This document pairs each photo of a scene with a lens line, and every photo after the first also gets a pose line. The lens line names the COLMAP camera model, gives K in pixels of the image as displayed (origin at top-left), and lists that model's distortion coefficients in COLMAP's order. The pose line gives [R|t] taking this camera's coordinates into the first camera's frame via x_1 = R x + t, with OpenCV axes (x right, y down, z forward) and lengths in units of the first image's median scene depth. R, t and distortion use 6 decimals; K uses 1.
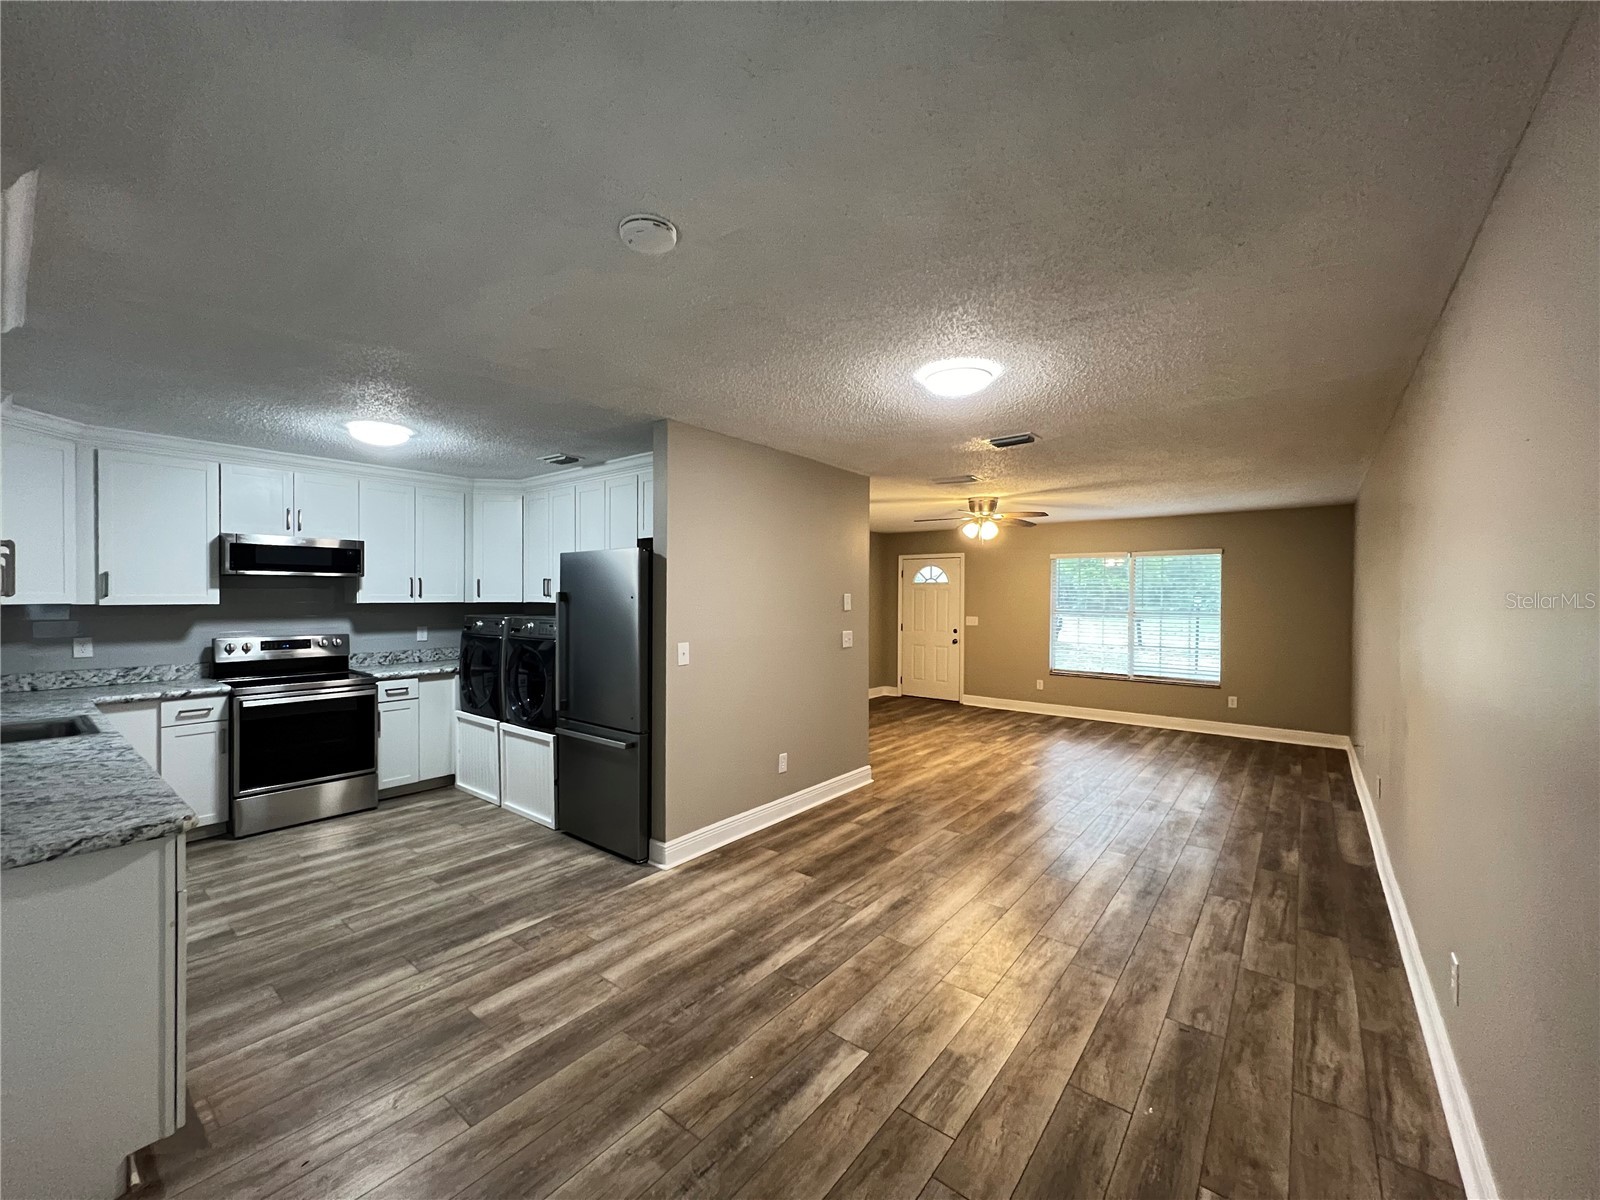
lens RADIAL K [[640.1, 0, 801.7], [0, 640.1, 599.0], [0, 0, 1]] dist [-0.001243, 0.000378]
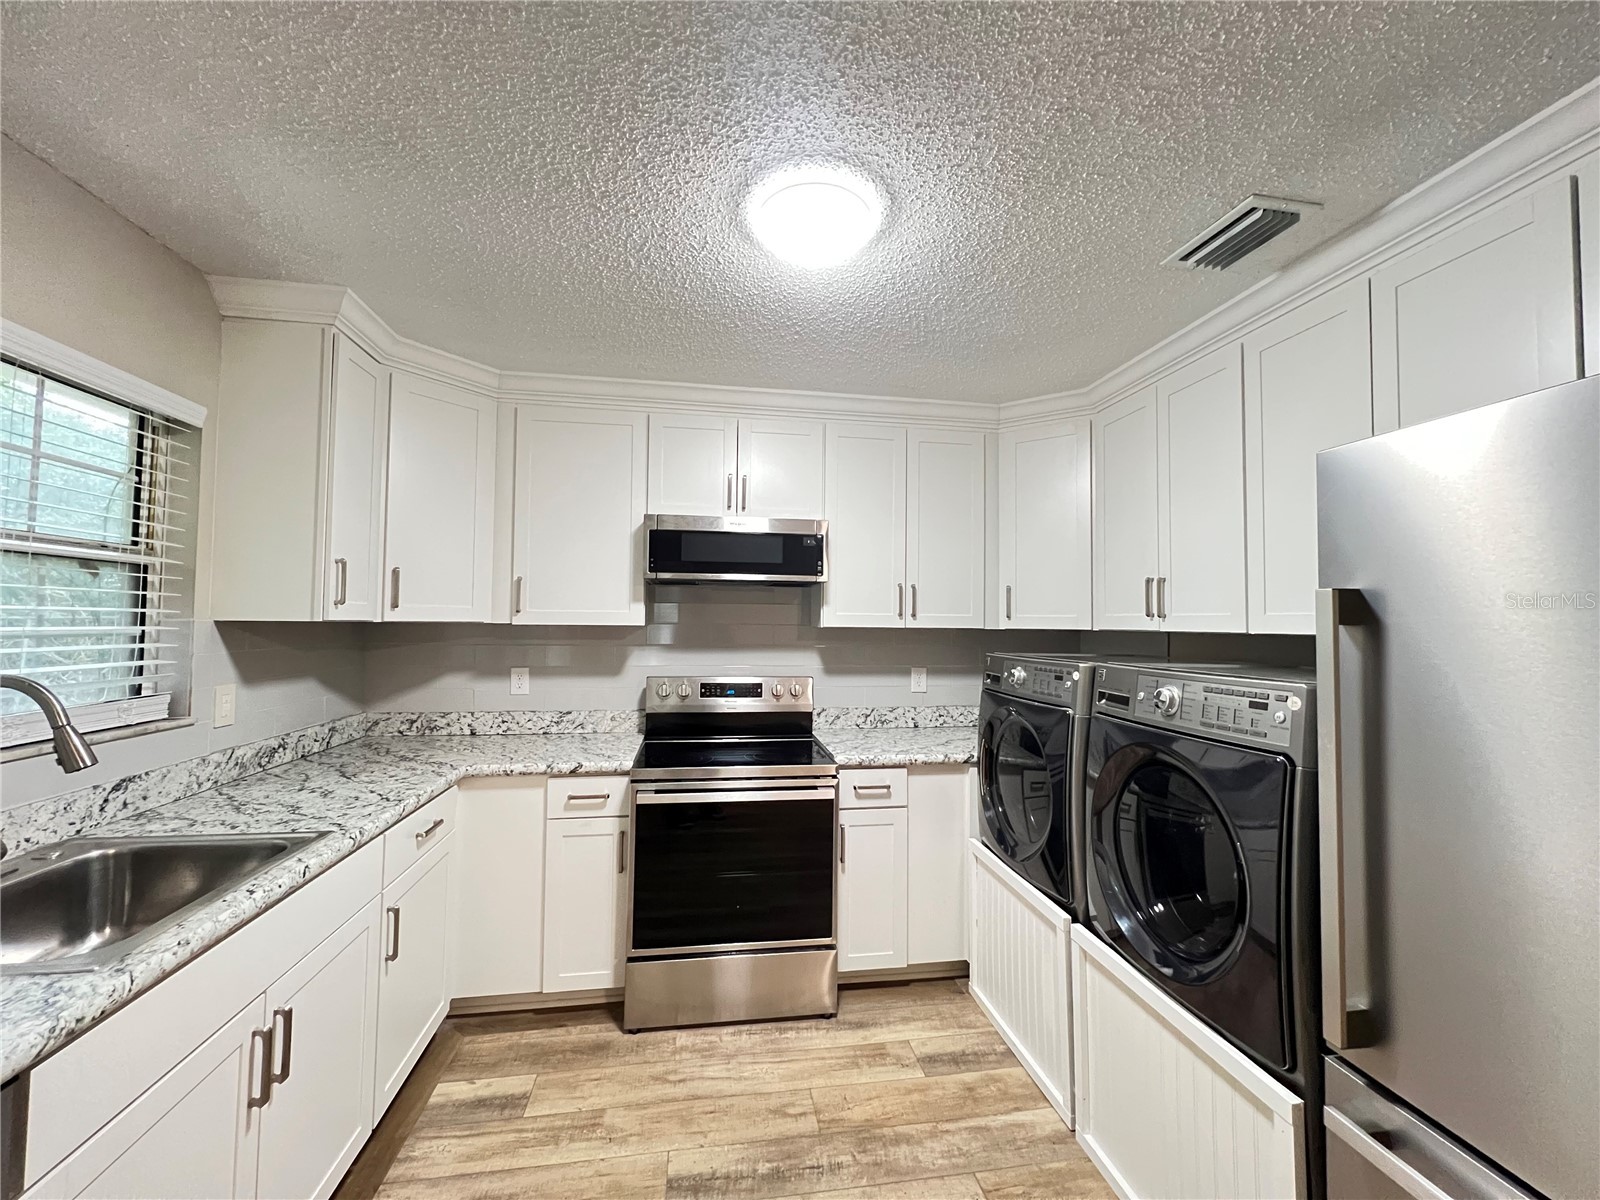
lens RADIAL K [[640.1, 0, 801.2], [0, 640.1, 598.8], [0, 0, 1]] dist [-0.001243, 0.000378]
pose [[0.734405, -0.020064, -0.678414, -0.352749], [-0.012589, 0.998988, -0.043173, 0.007249], [0.678594, 0.040247, 0.733410, 0.640188]]
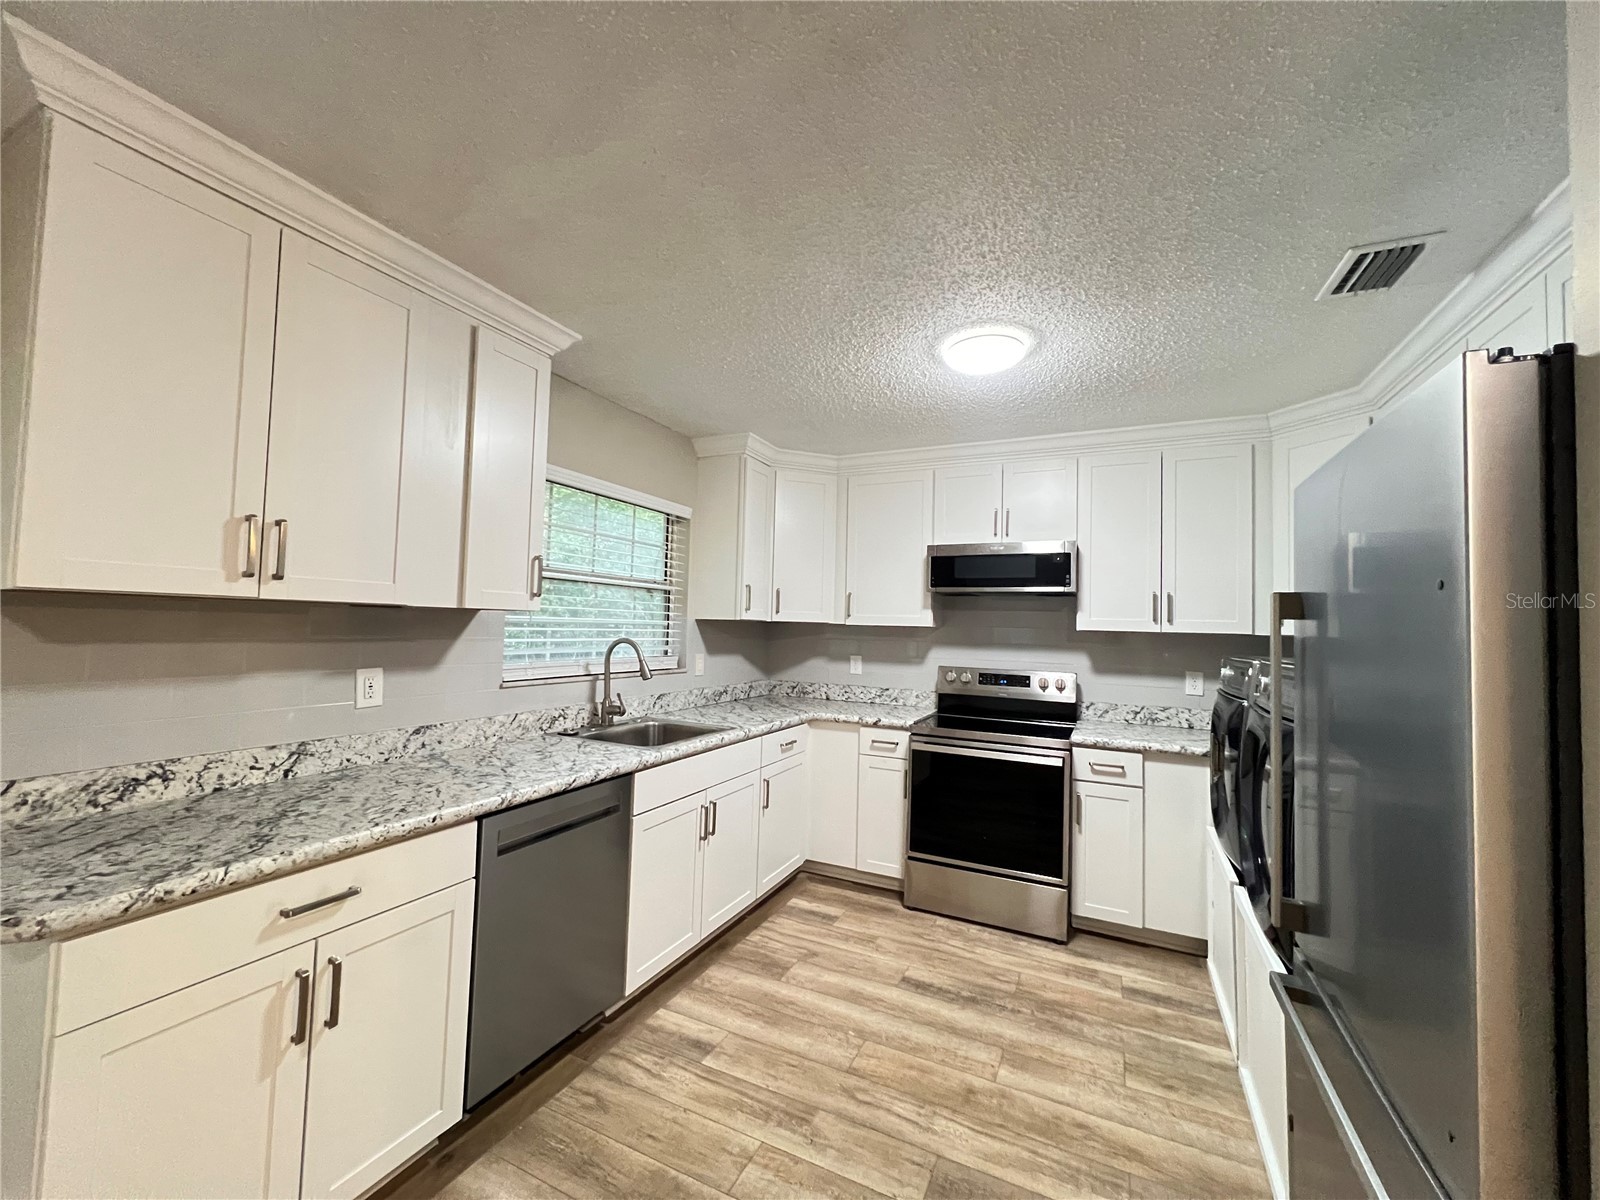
lens RADIAL K [[640.1, 0, 800.8], [0, 640.1, 598.2], [0, 0, 1]] dist [-0.001243, 0.000378]
pose [[0.216325, -0.039744, -0.975512, -0.081996], [-0.032217, 0.998336, -0.047818, 0.017465], [0.975790, 0.041772, 0.214685, 0.643804]]
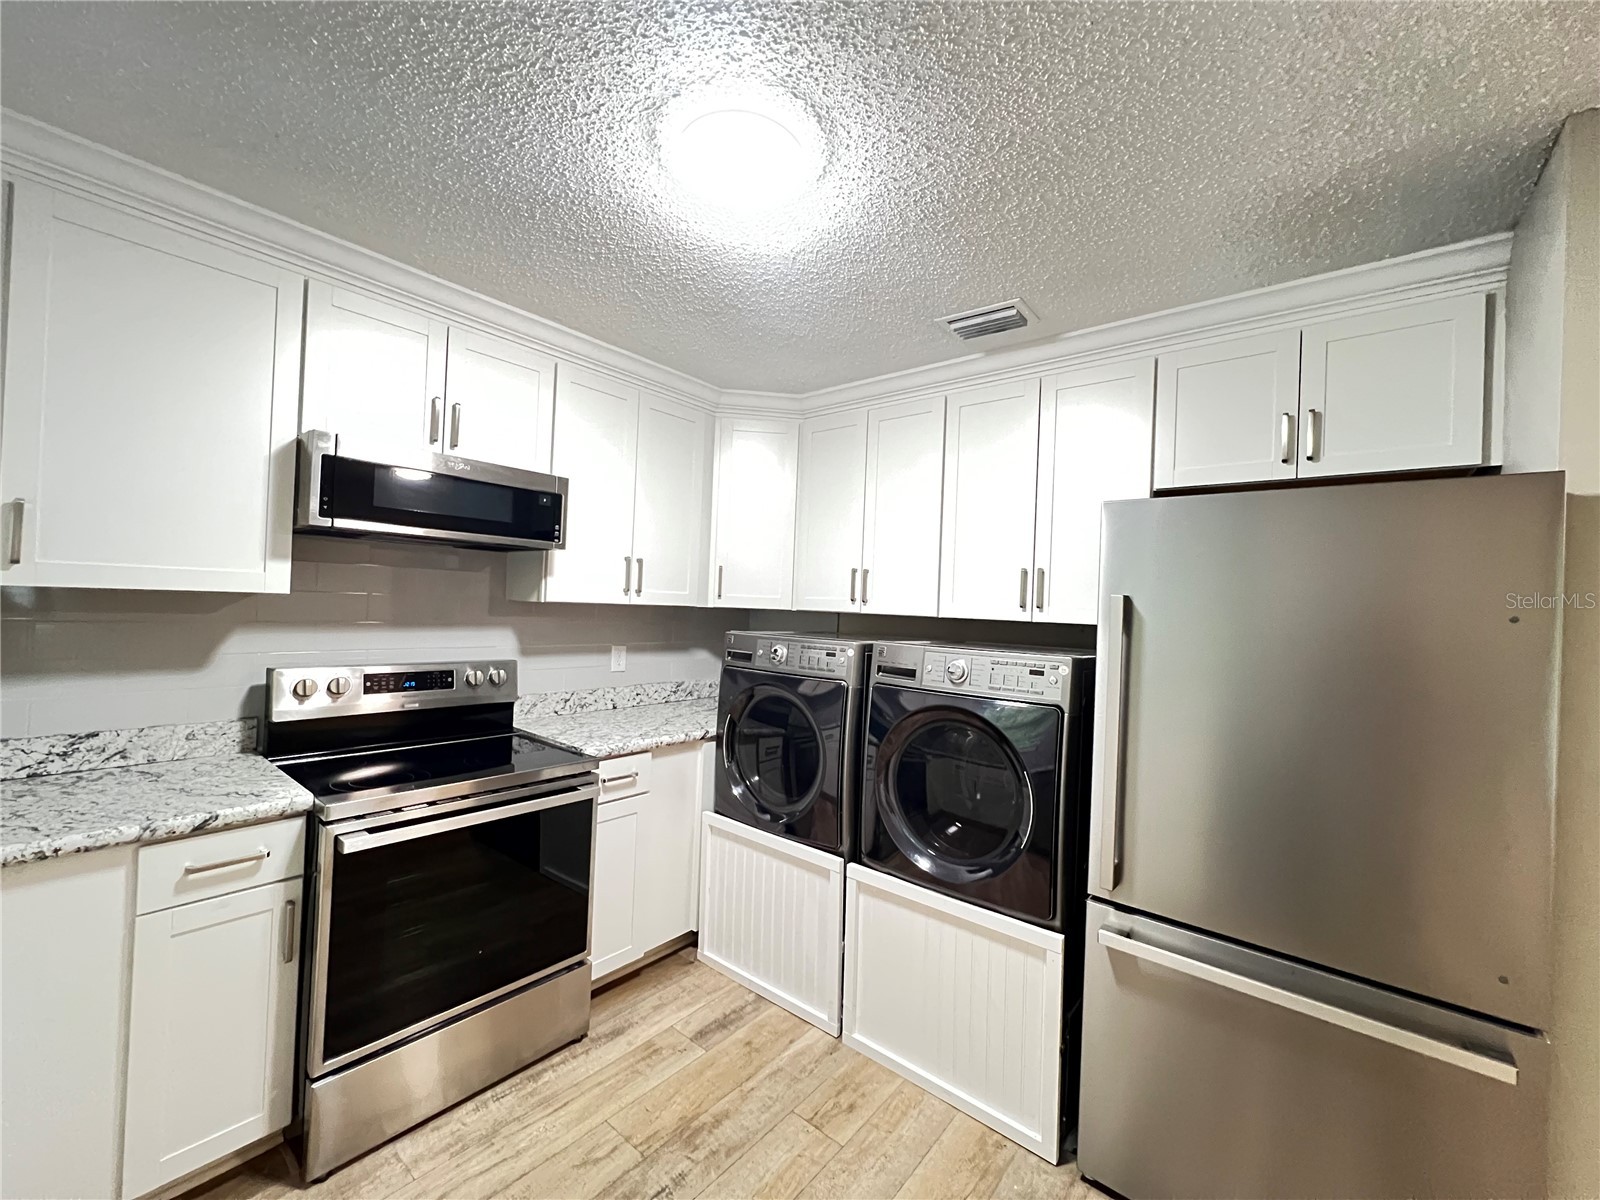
lens RADIAL K [[640.1, 0, 799.8], [0, 640.1, 598.7], [0, 0, 1]] dist [-0.001243, 0.000378]
pose [[0.999050, 0.037693, -0.021891, -0.559800], [-0.038042, 0.999152, -0.015753, 0.005208], [0.021278, 0.016571, 0.999636, 0.577350]]
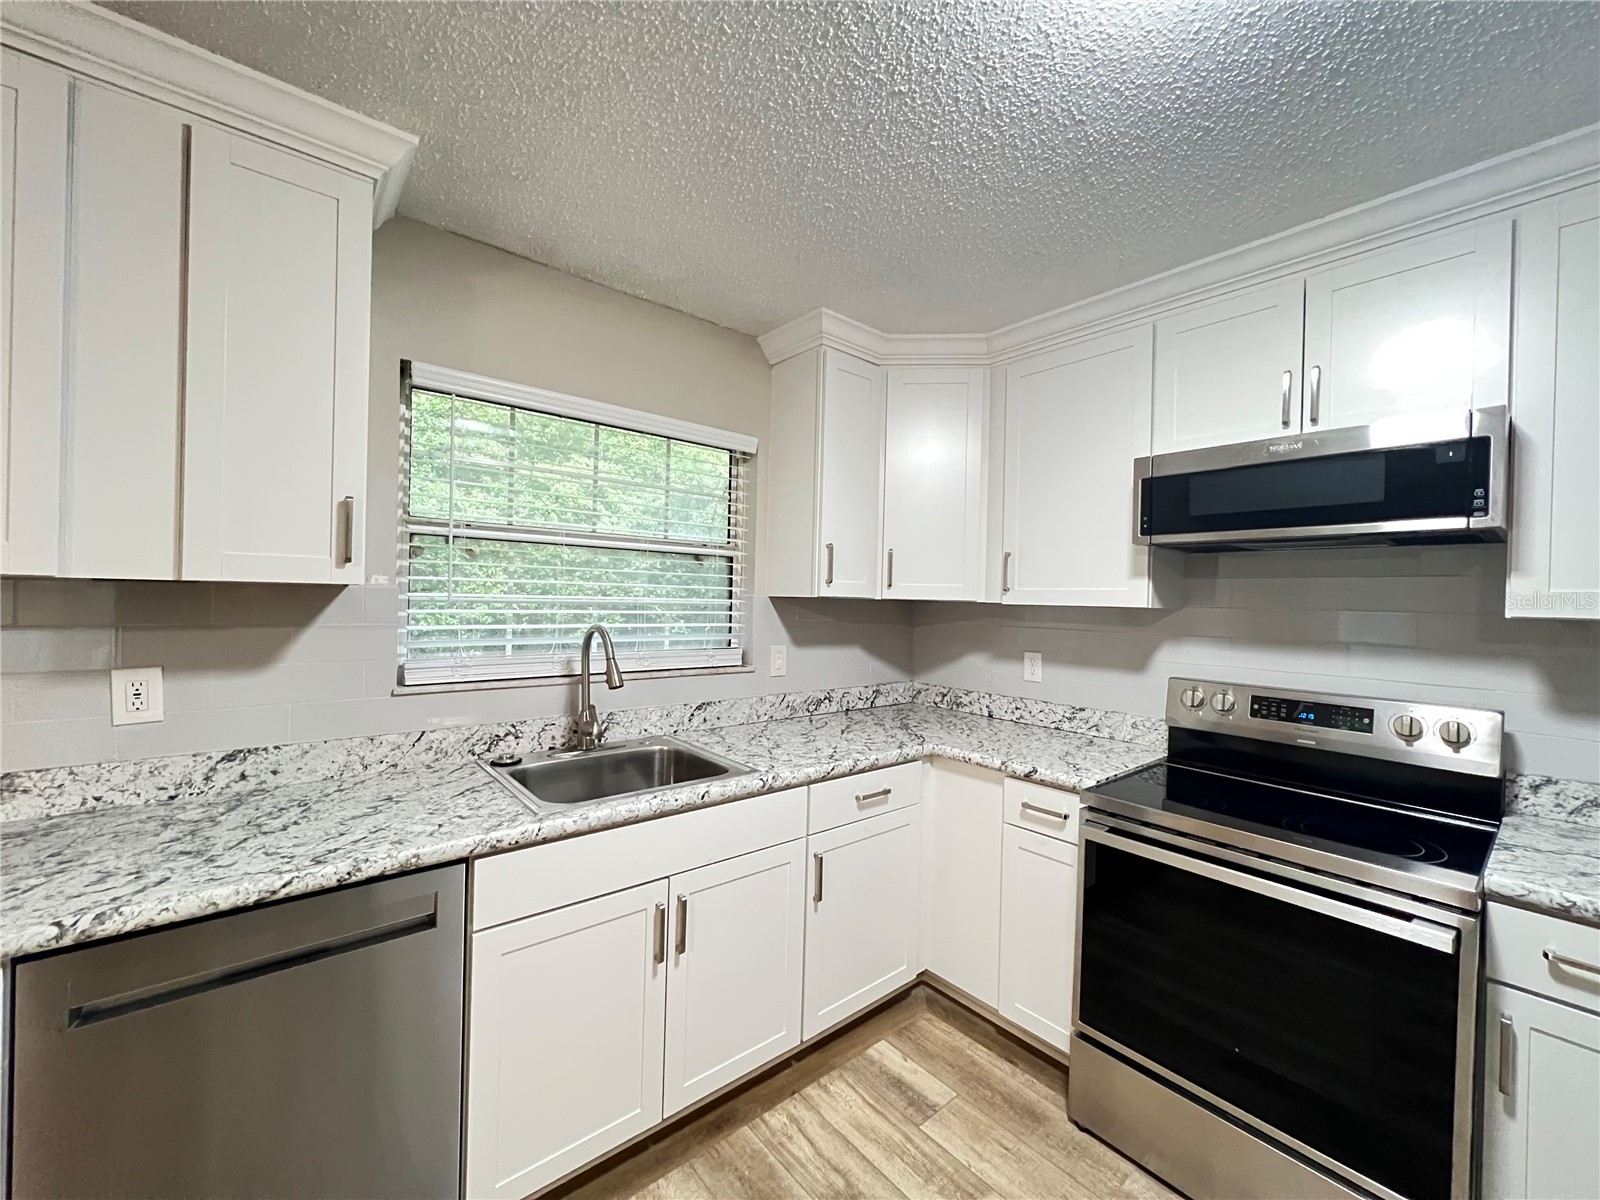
lens RADIAL K [[640.1, 0, 801.8], [0, 640.1, 598.9], [0, 0, 1]] dist [-0.001243, 0.000378]
pose [[-0.203363, -0.005699, -0.979087, -0.380189], [-0.030671, 0.999529, 0.000553, 0.009421], [0.978623, 0.030142, -0.203442, 0.856344]]
